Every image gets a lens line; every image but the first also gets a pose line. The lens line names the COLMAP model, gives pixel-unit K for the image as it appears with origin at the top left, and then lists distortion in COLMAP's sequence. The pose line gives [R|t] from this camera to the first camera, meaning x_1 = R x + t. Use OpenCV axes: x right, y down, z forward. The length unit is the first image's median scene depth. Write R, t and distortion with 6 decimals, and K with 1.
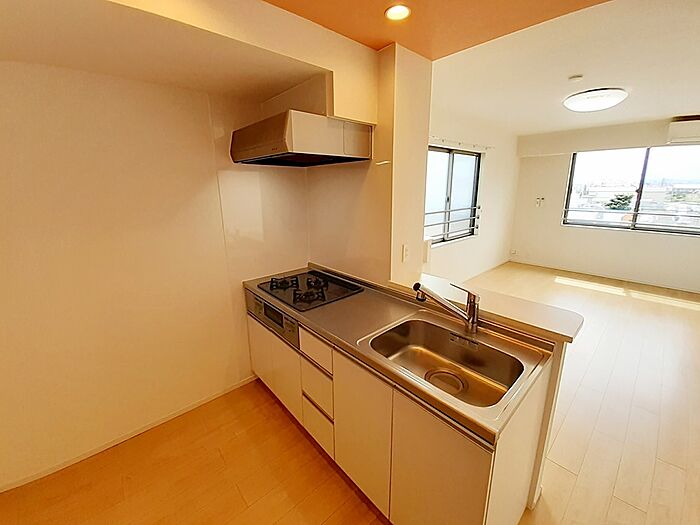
lens RADIAL K [[285.4, 0, 345.4], [0, 285.4, 252.3], [0, 0, 1]] dist [-0.019076, -0.000965]
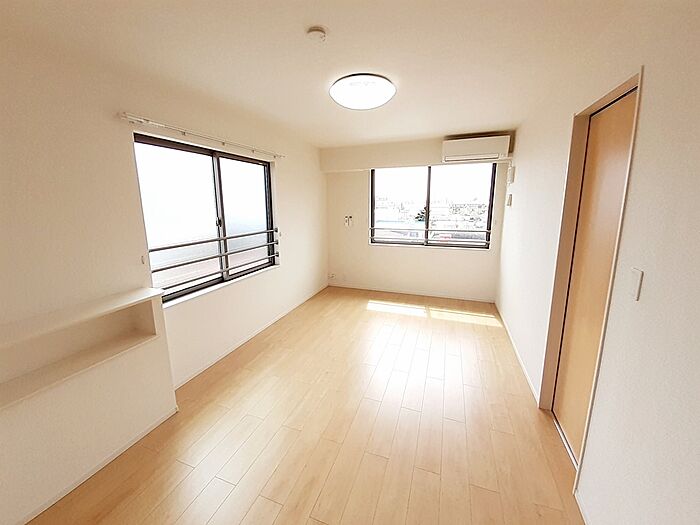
lens RADIAL K [[285.4, 0, 349.4], [0, 285.4, 257.9], [0, 0, 1]] dist [-0.019076, -0.000965]
pose [[0.870040, -0.085148, 0.485572, 0.263476], [0.103217, 0.994603, -0.010532, -0.053420], [-0.482054, 0.059283, 0.874133, 0.217936]]
